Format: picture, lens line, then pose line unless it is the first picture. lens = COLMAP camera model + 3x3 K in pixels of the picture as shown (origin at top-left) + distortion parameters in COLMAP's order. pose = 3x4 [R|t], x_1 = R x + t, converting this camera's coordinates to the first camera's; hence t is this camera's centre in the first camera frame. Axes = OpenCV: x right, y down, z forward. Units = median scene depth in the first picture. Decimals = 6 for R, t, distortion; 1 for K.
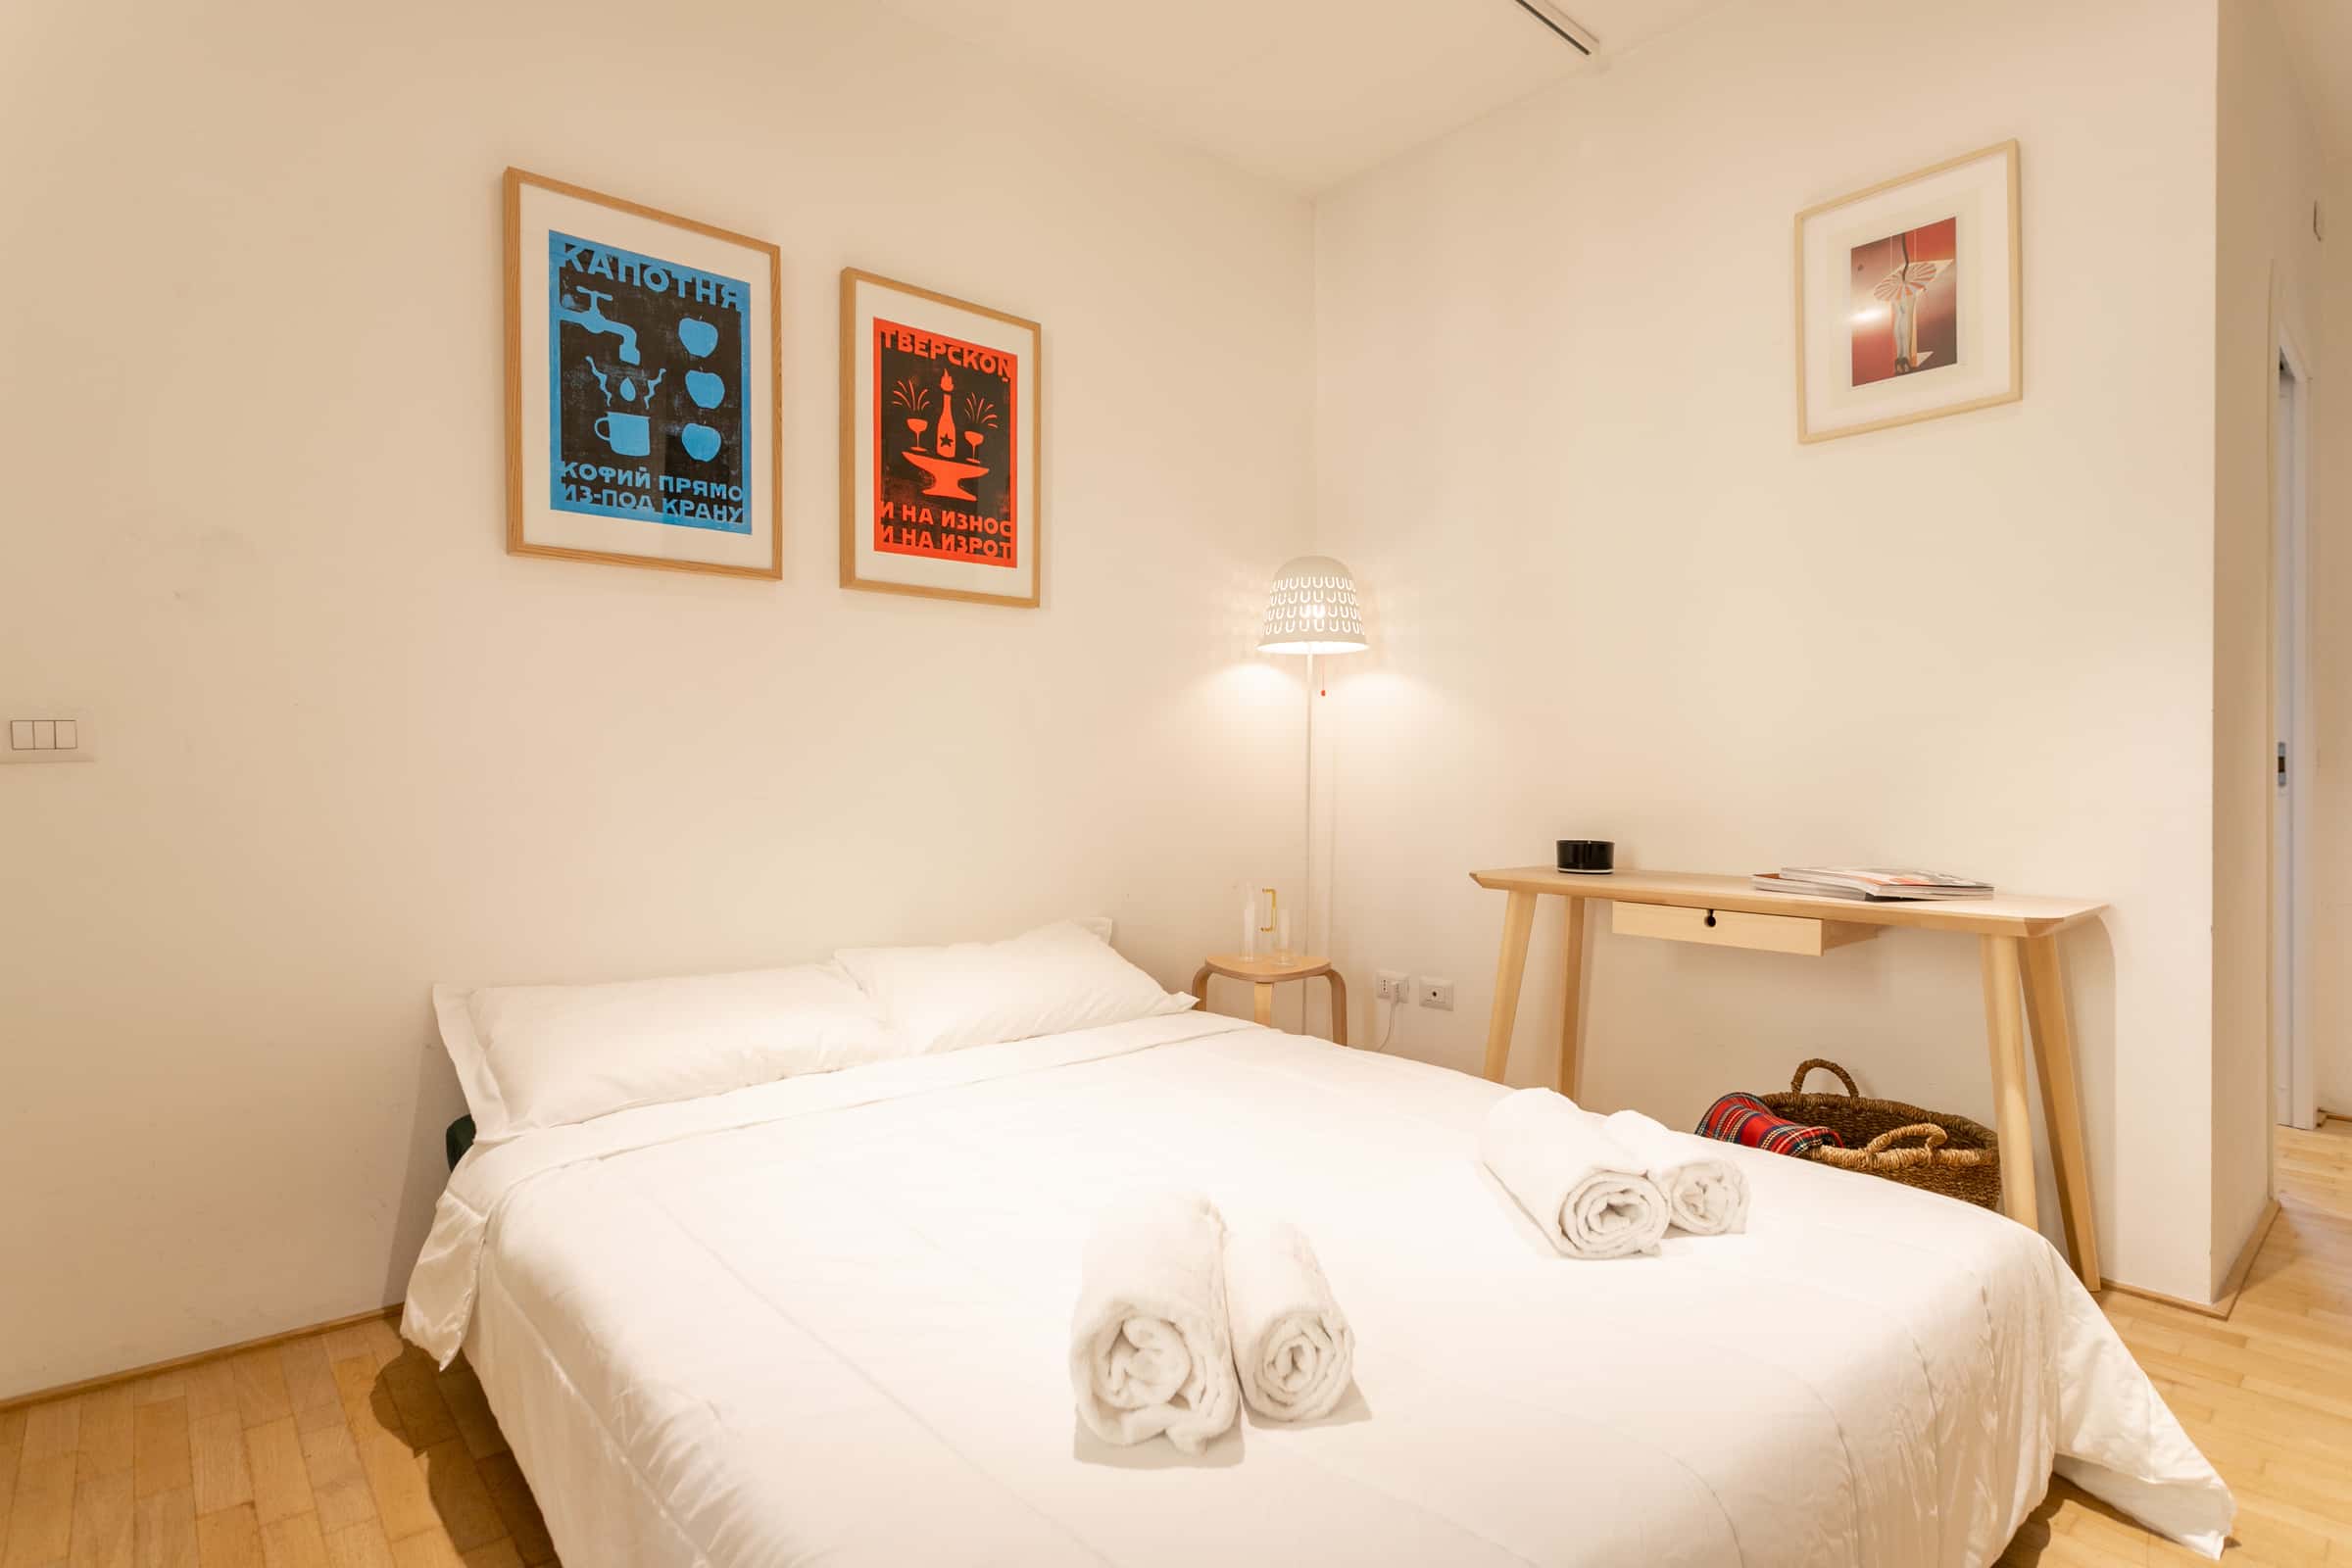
lens RADIAL K [[1173.5, 0, 1185.7], [0, 1173.5, 770.1], [0, 0, 1]] dist [0.003773, -0.000516]
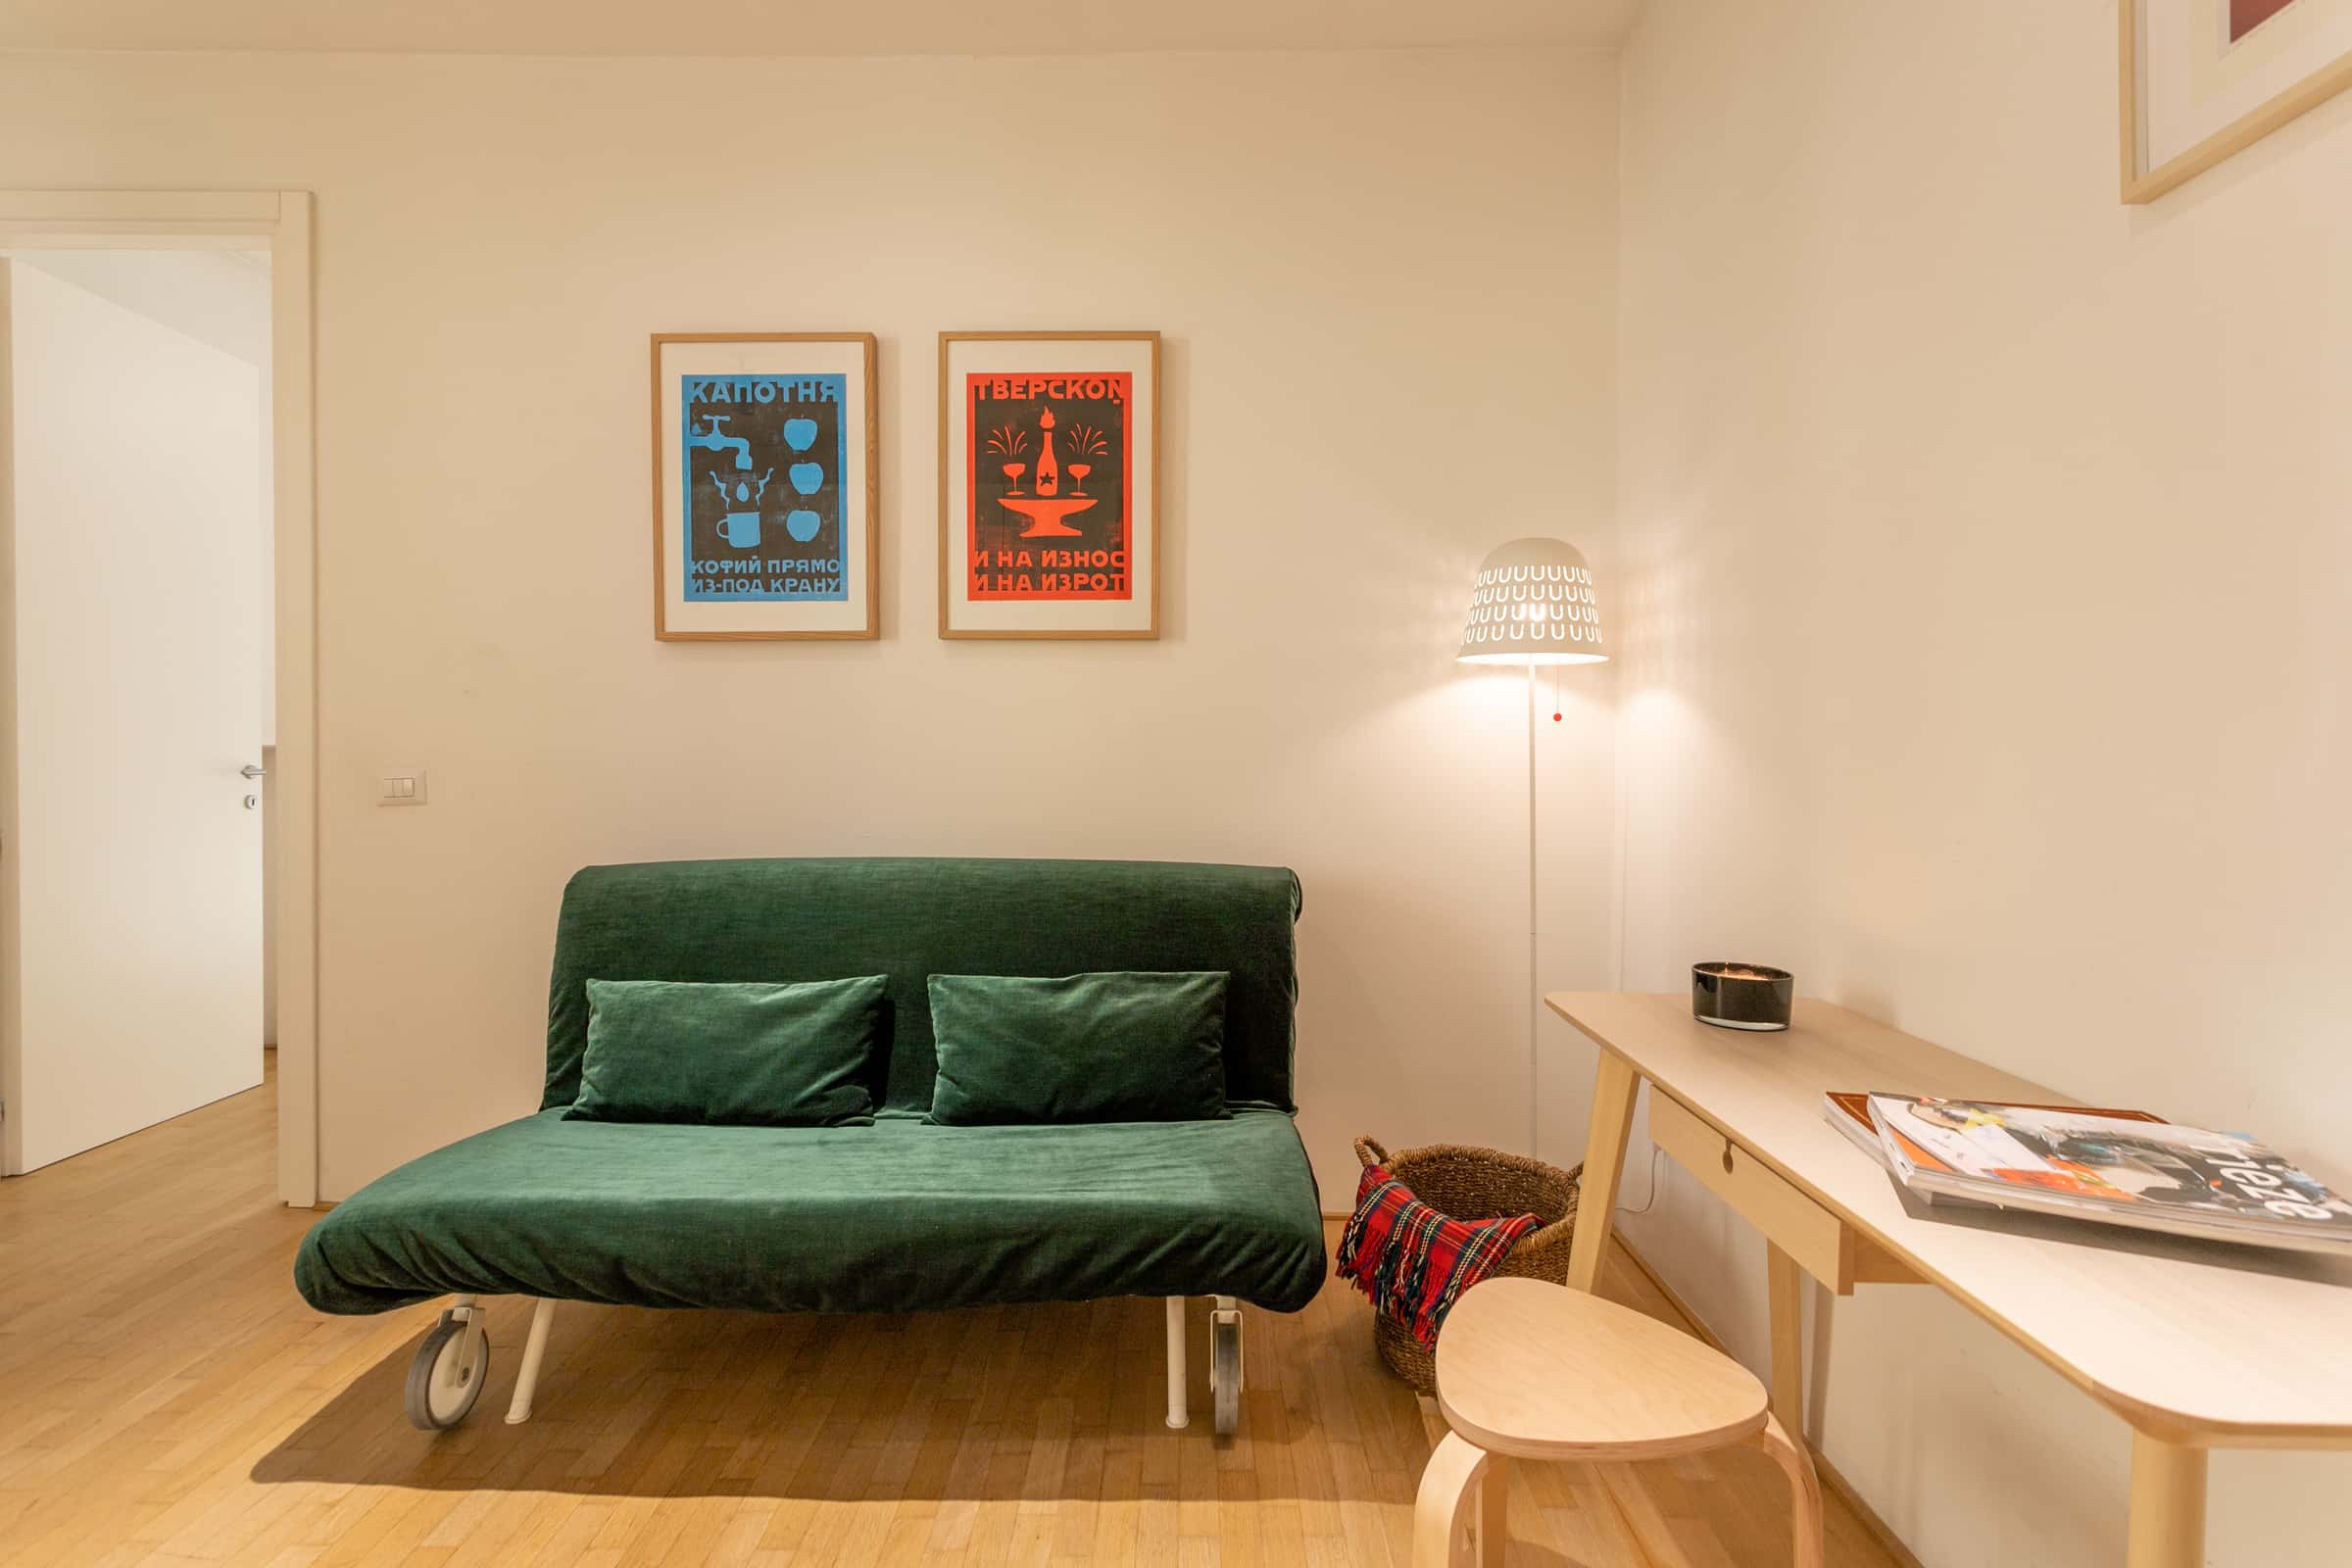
lens RADIAL K [[1125.7, 0, 1184.8], [0, 1125.7, 774.2], [0, 0, 1]] dist [-0.001236, 0.001360]
pose [[0.742666, 0.013090, -0.669534, 0.573509], [-0.005124, 0.999891, 0.013865, -0.052787], [0.669643, -0.006866, 0.742652, 0.418908]]
